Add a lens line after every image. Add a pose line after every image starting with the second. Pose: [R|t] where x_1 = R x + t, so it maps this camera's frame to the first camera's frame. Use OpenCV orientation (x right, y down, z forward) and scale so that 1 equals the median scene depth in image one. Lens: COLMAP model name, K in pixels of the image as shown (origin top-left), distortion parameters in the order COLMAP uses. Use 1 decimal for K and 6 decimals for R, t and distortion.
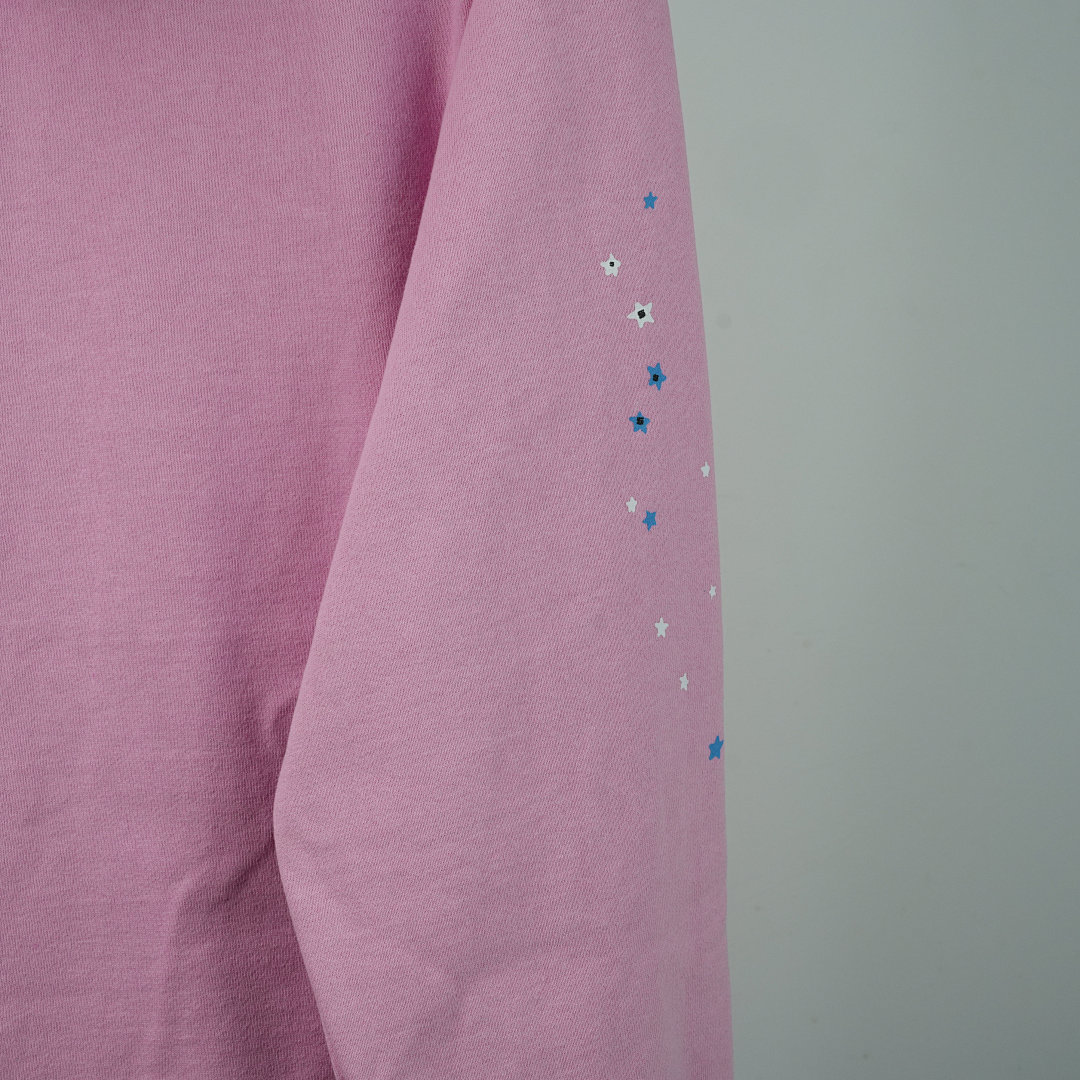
lens RADIAL K [[2081.5, 0, 510.4], [0, 2081.5, 523.0], [0, 0, 1]] dist [0.051367, 0.252973]
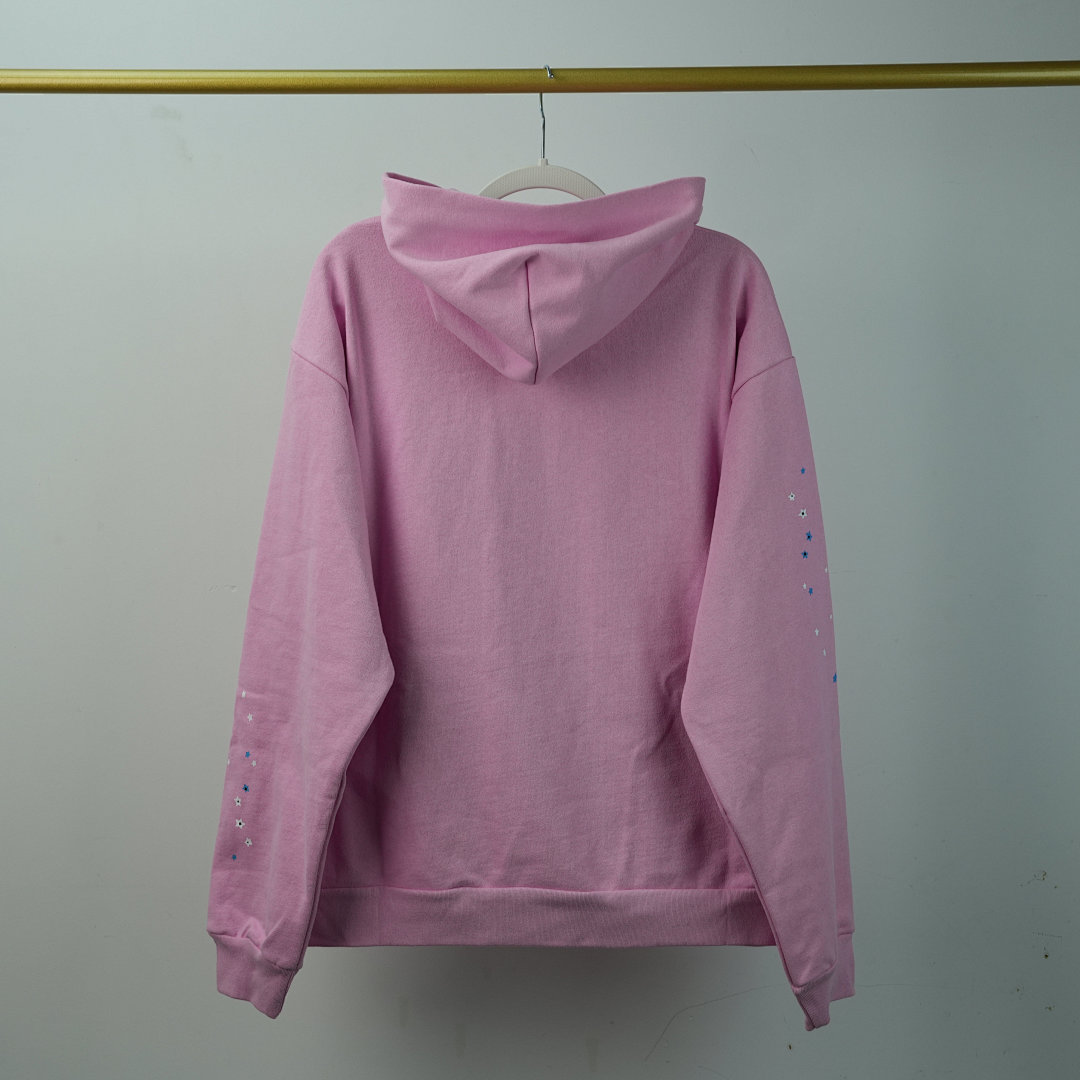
lens RADIAL K [[2080.6, 0, 501.3], [0, 2080.6, 539.2], [0, 0, 1]] dist [0.057710, 0.044526]
pose [[0.987629, -0.076455, 0.136907, -0.663766], [0.078419, 0.996880, -0.009007, -0.072747], [-0.135791, 0.019631, 0.990543, -1.525505]]
